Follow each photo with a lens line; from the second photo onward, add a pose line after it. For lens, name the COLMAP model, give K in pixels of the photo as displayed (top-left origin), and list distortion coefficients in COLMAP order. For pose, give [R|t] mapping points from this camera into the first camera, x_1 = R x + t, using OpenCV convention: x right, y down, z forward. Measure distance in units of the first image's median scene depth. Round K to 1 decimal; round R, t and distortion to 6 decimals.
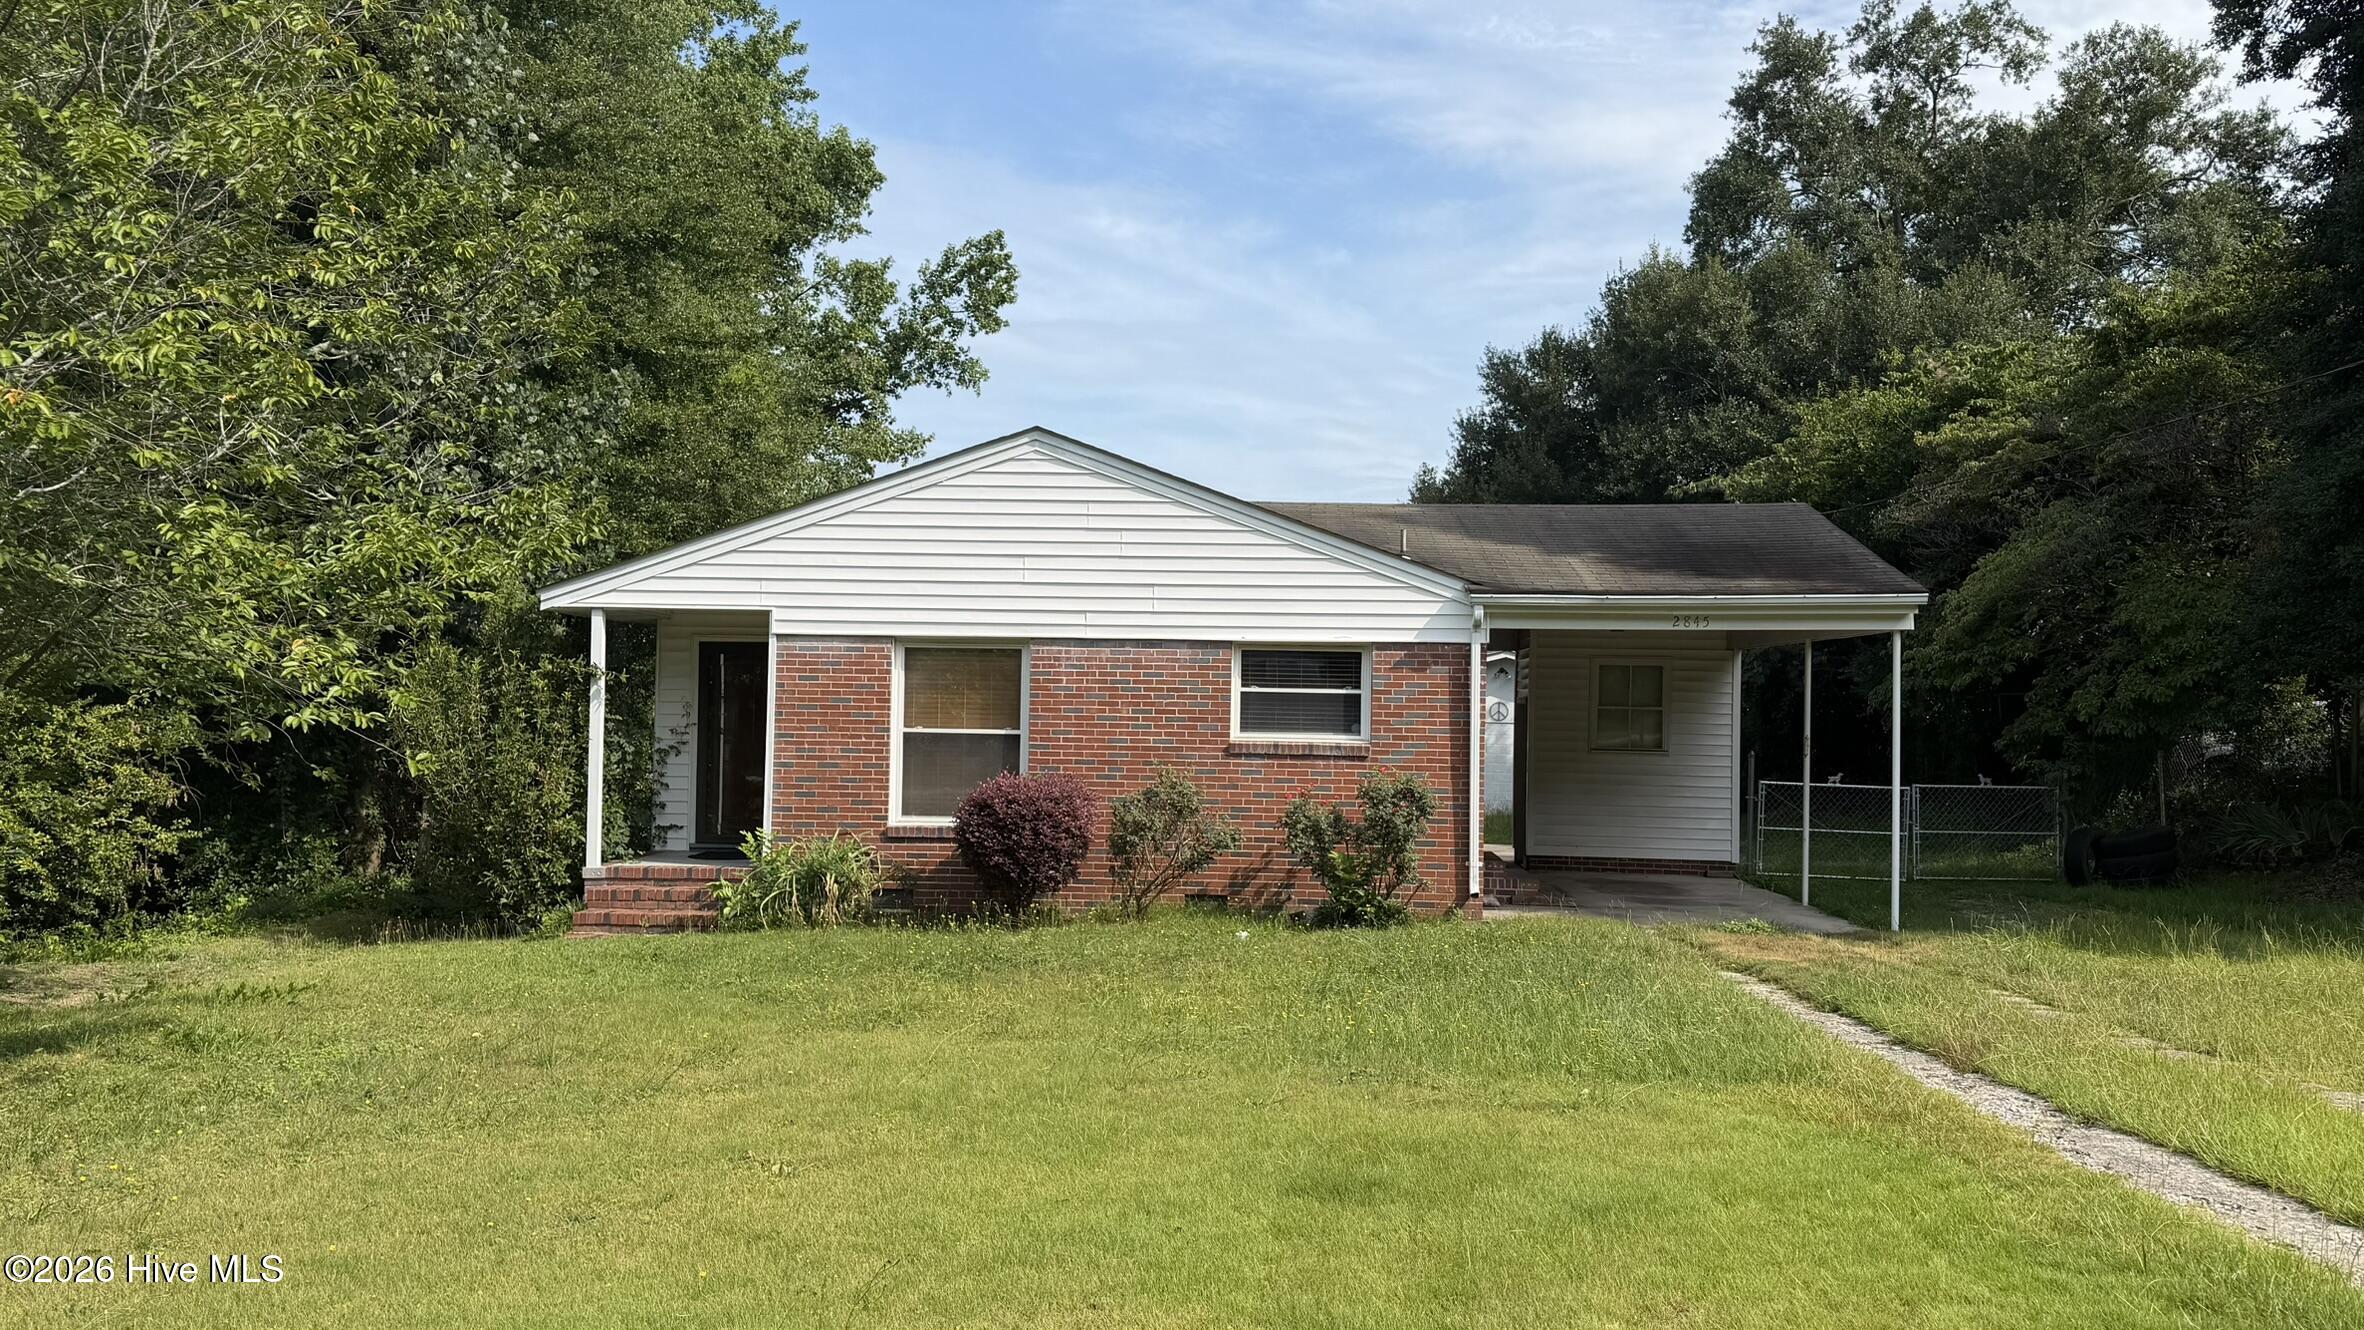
lens RADIAL K [[1723.1, 0, 1182.0], [0, 1723.1, 665.0], [0, 0, 1]] dist [0.120861, -0.245304]
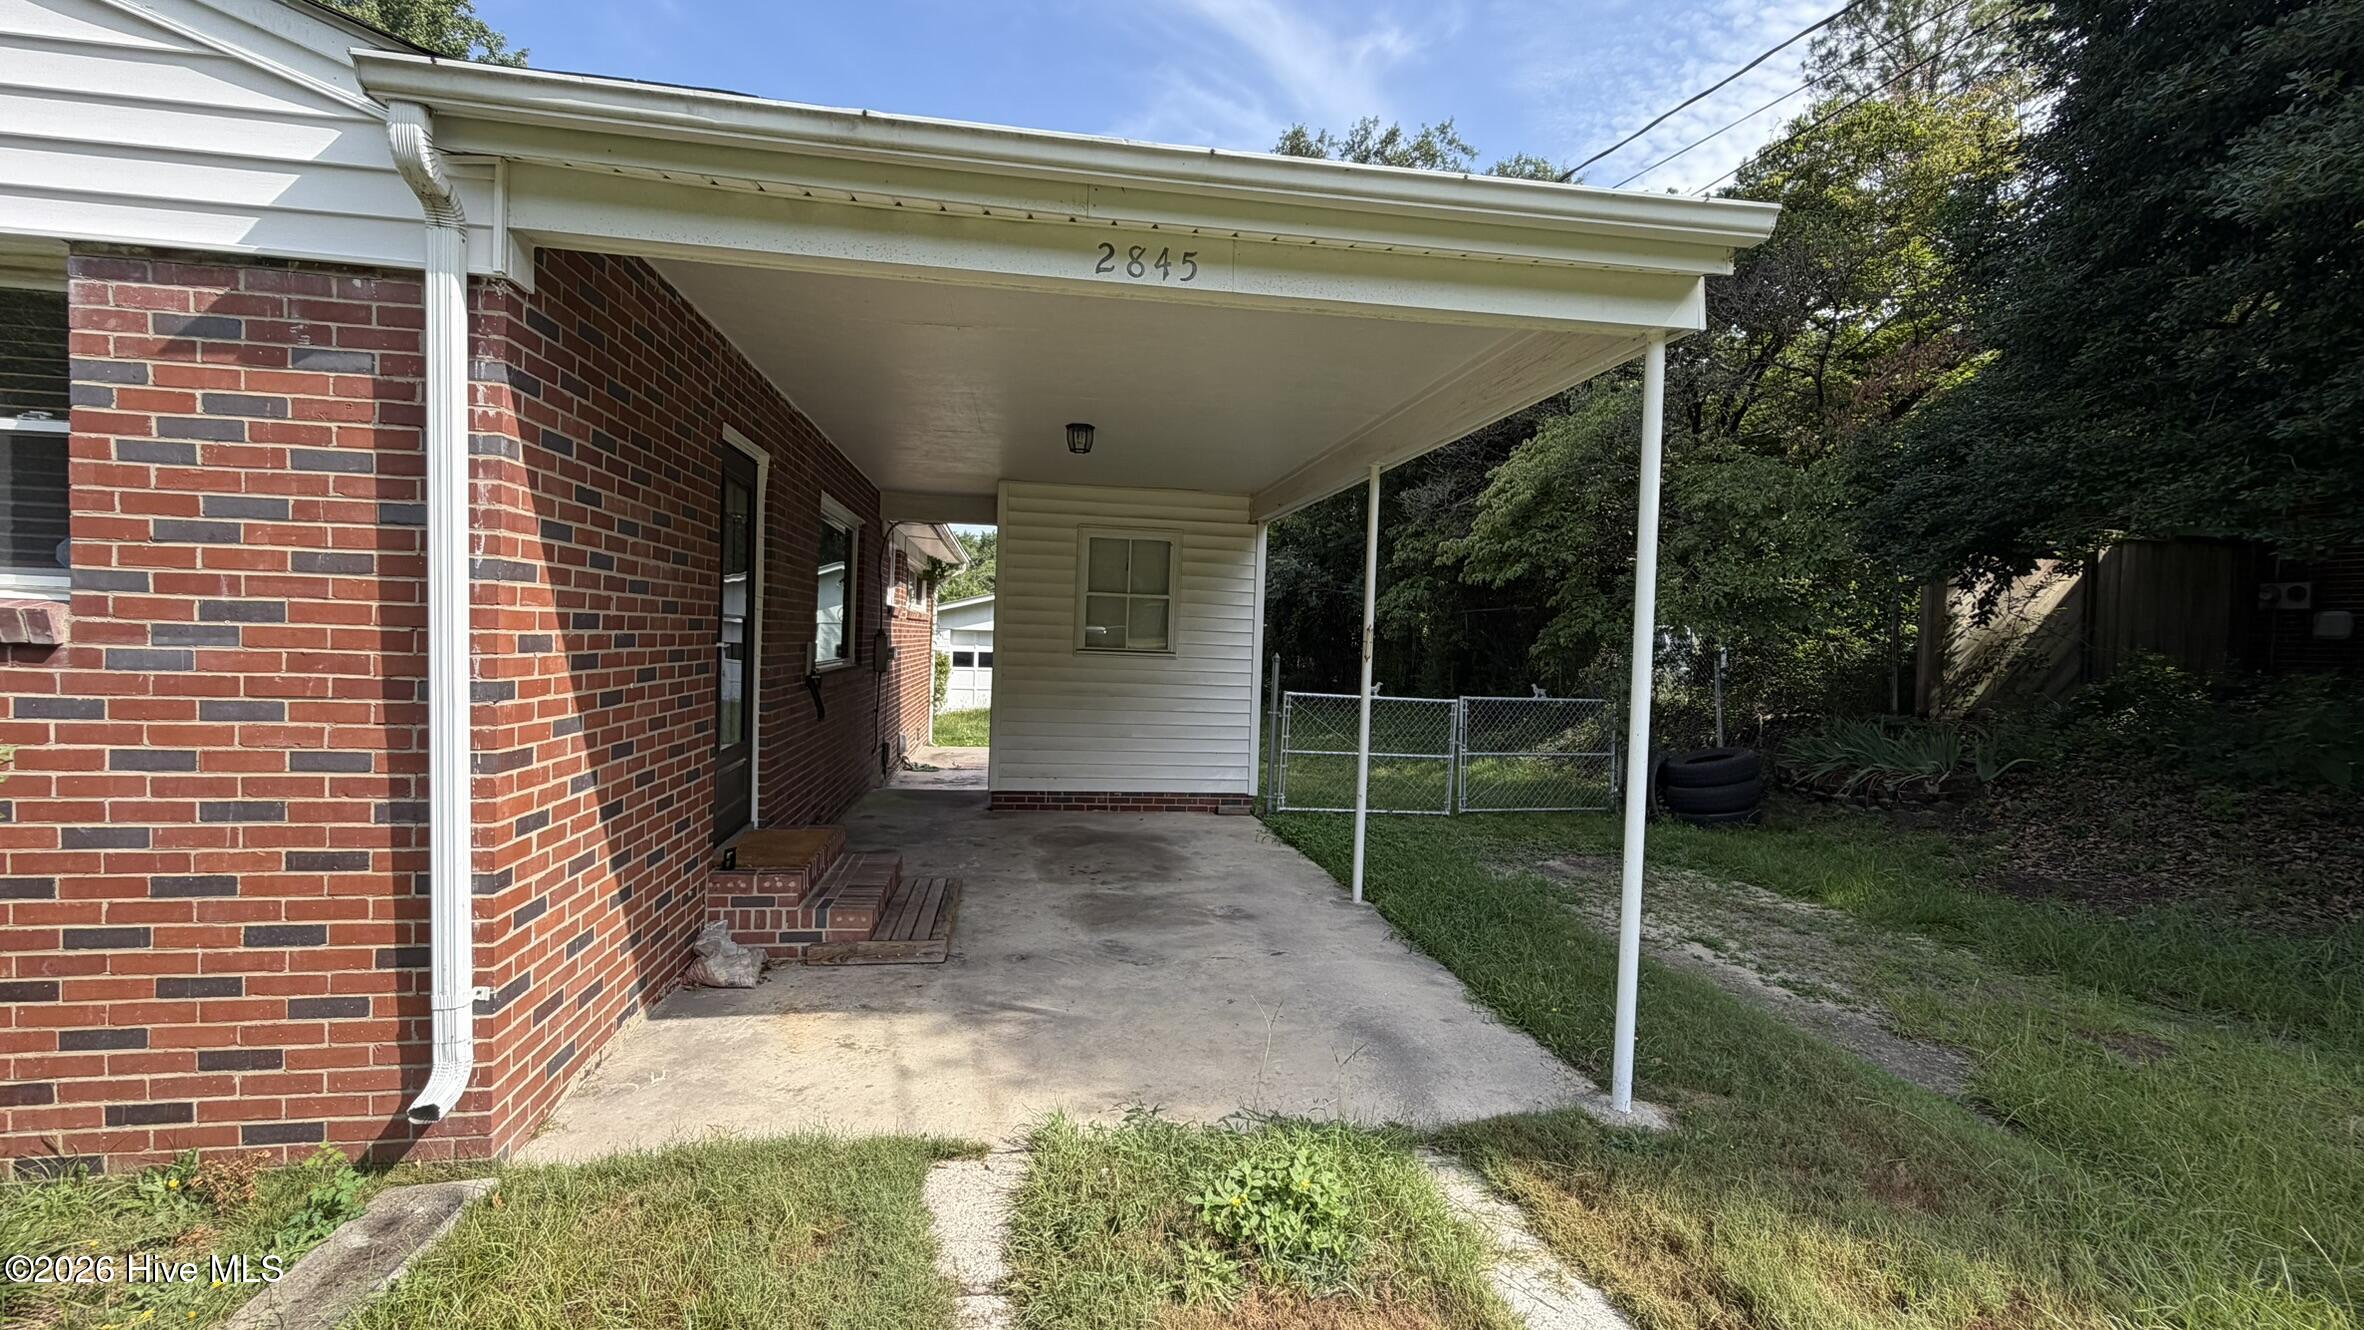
lens RADIAL K [[949.9, 0, 1182.3], [0, 949.9, 661.6], [0, 0, 1]] dist [0.000985, 0.000060]
pose [[0.973352, 0.008318, 0.229167, 0.249711], [-0.020426, 0.998514, 0.050516, 0.042987], [-0.228406, -0.053851, 0.972075, 0.789341]]
